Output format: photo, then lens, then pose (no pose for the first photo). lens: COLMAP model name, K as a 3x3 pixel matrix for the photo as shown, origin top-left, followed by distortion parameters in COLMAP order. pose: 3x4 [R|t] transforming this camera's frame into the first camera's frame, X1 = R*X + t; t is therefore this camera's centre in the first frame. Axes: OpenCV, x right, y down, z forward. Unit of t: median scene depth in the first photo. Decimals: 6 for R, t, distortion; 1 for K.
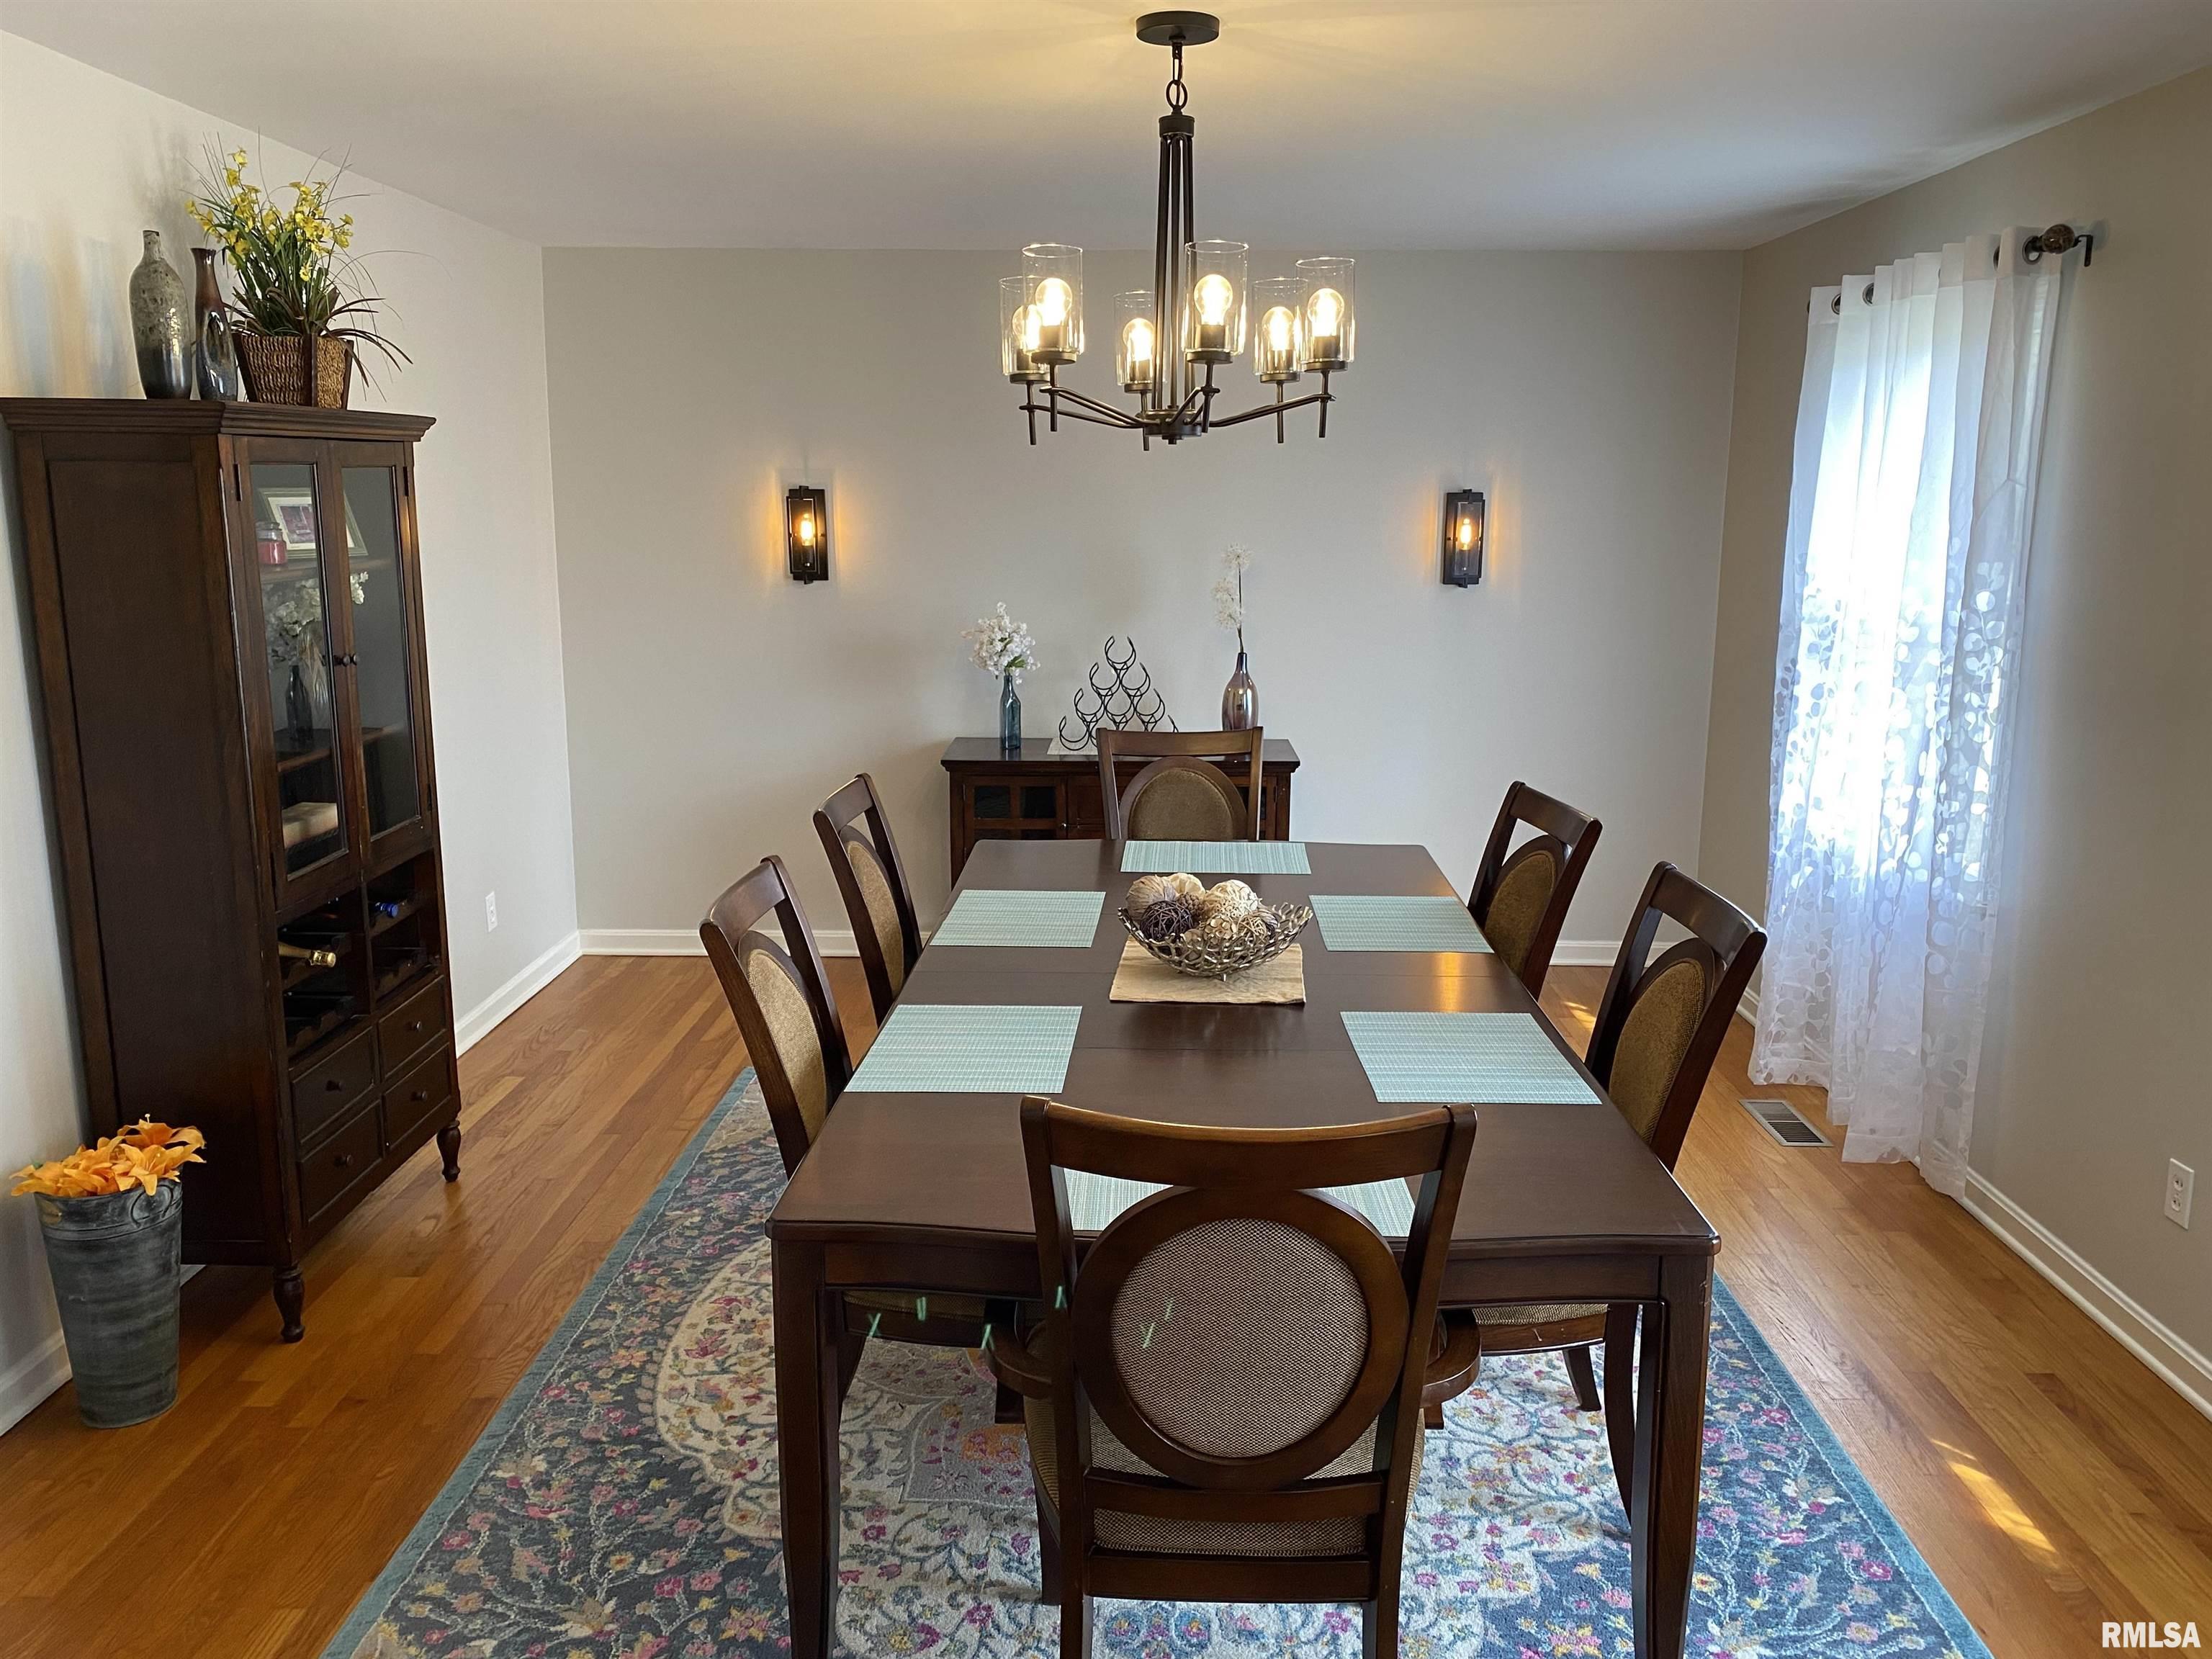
lens RADIAL K [[1684.9, 0, 1106.0], [0, 1684.9, 829.5], [0, 0, 1]] dist [-0.000744, 0.419292]
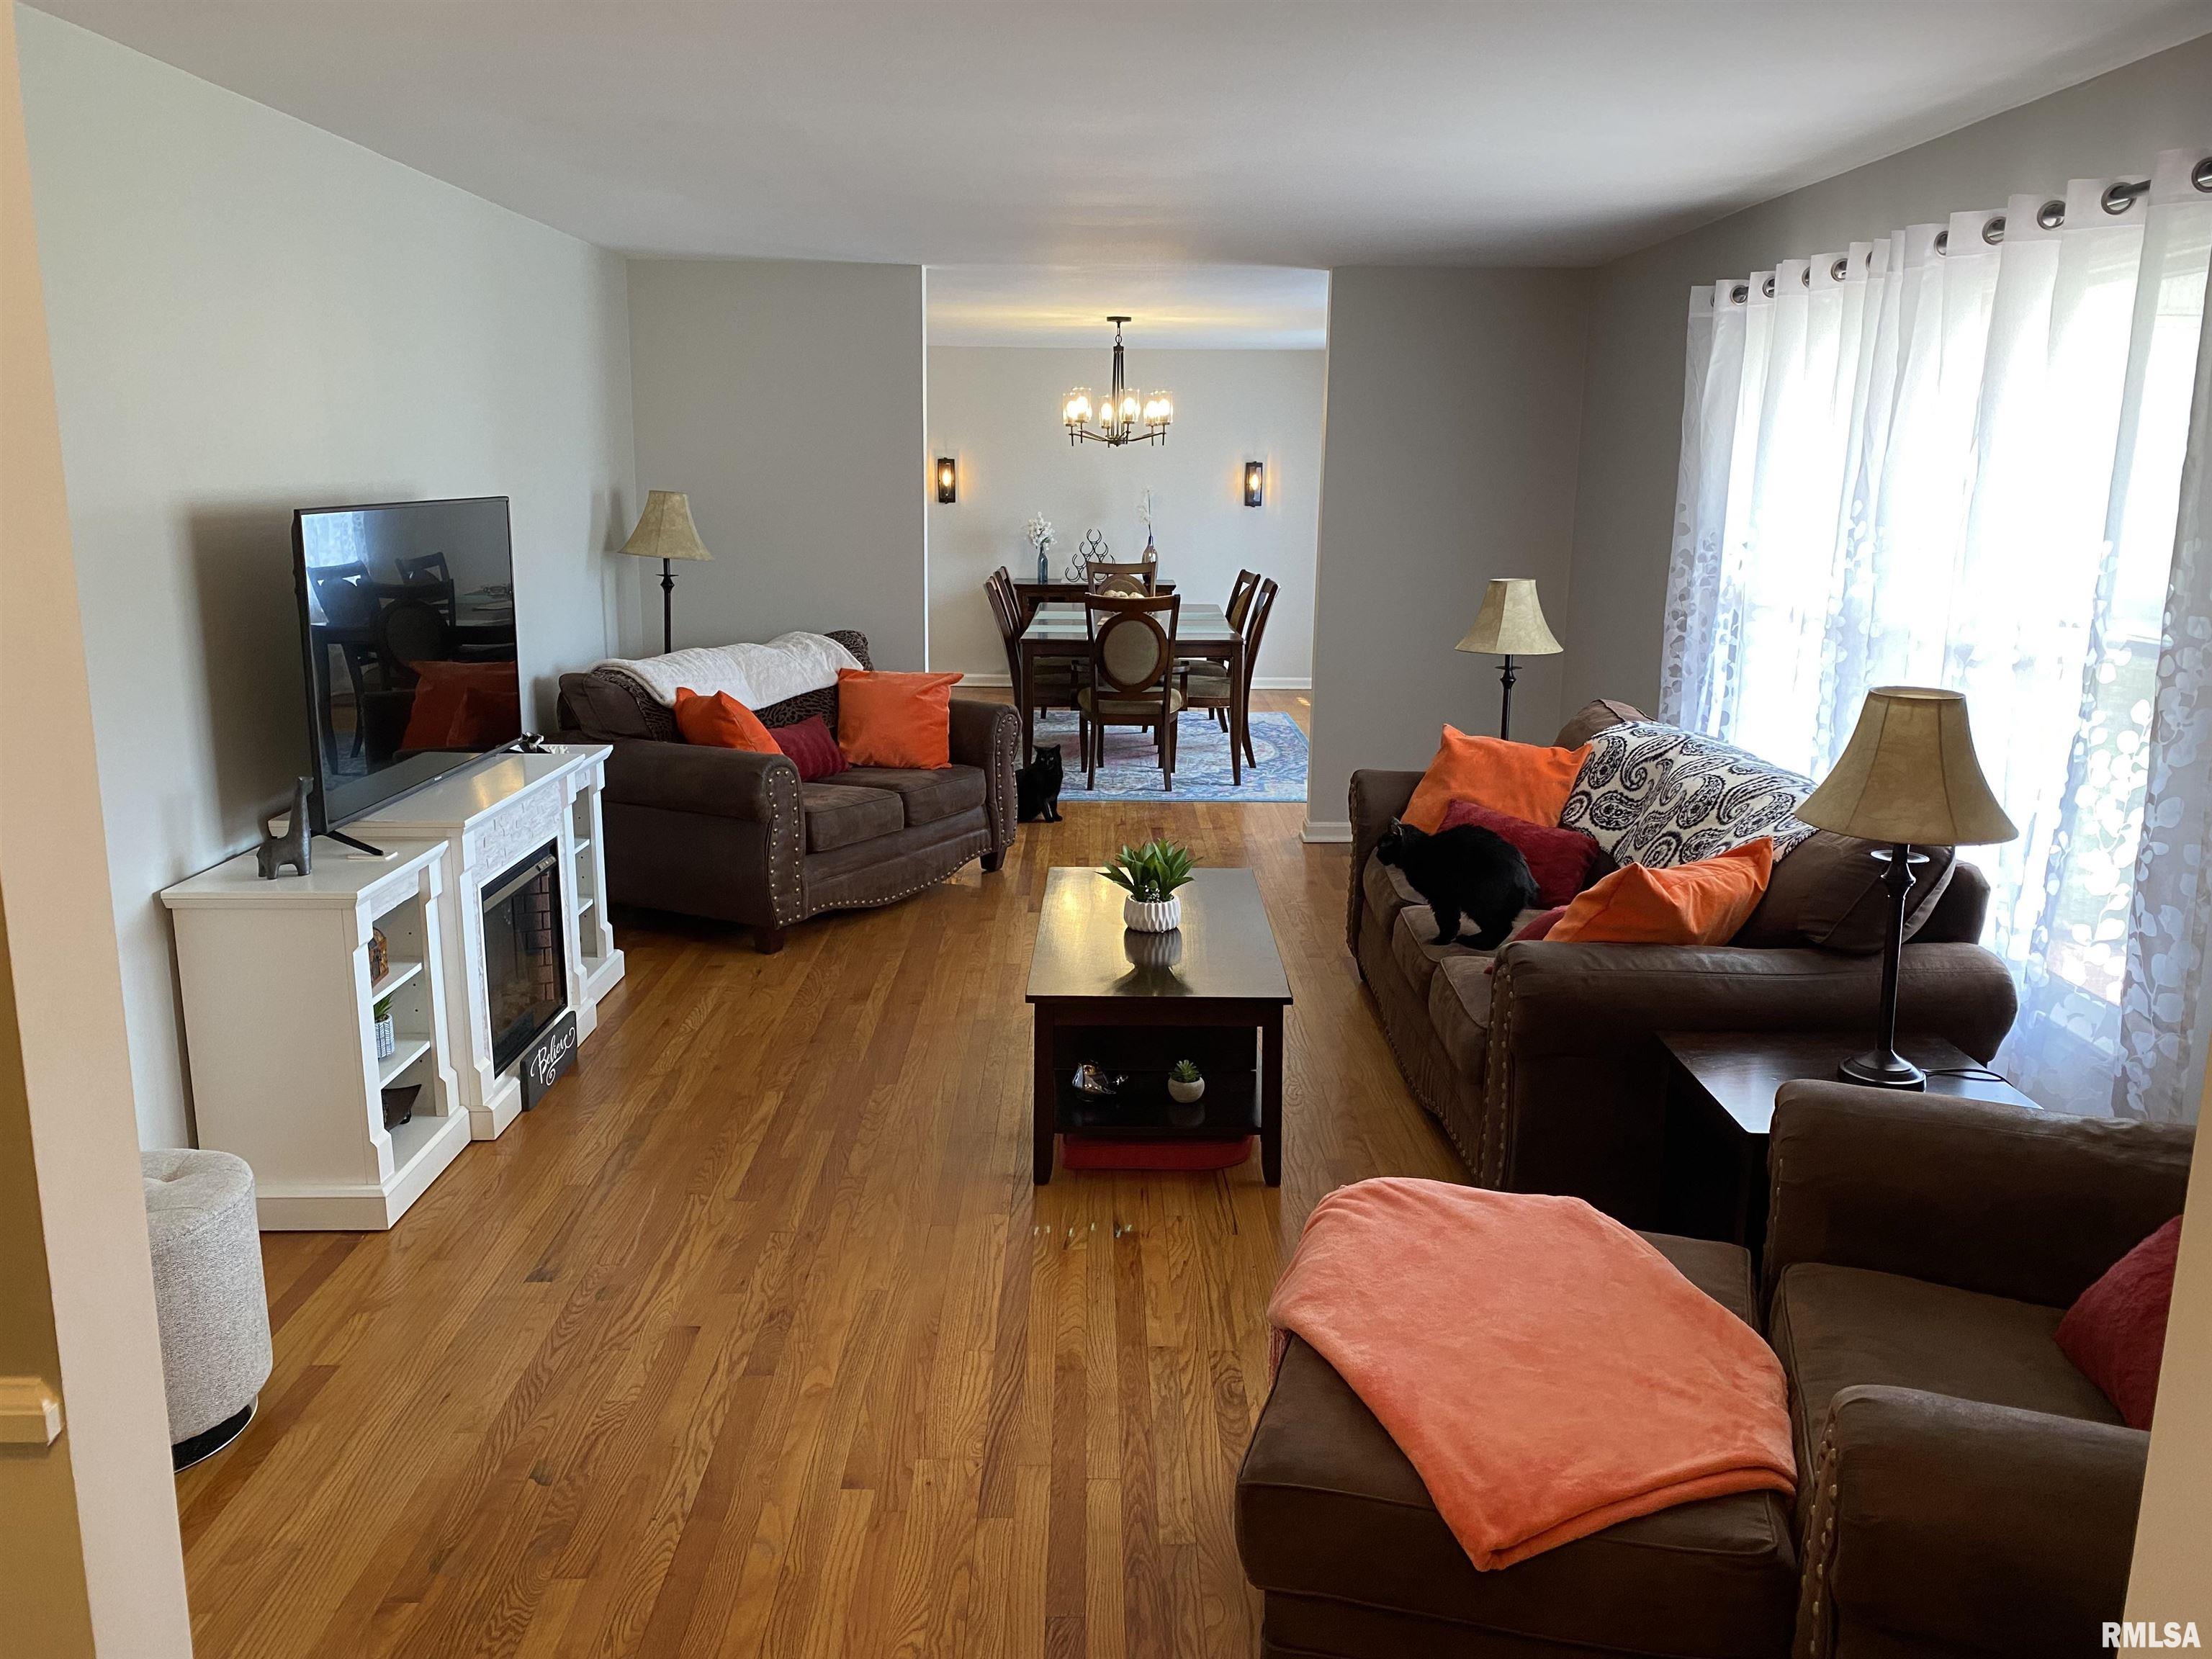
lens RADIAL K [[1690.6, 0, 1106.0], [0, 1690.6, 829.5], [0, 0, 1]] dist [0.086119, -0.253499]
pose [[0.999561, -0.000553, 0.029615, -0.058325], [0.000015, 0.999835, 0.018169, 0.327653], [-0.029620, -0.018160, 0.999396, -1.667545]]
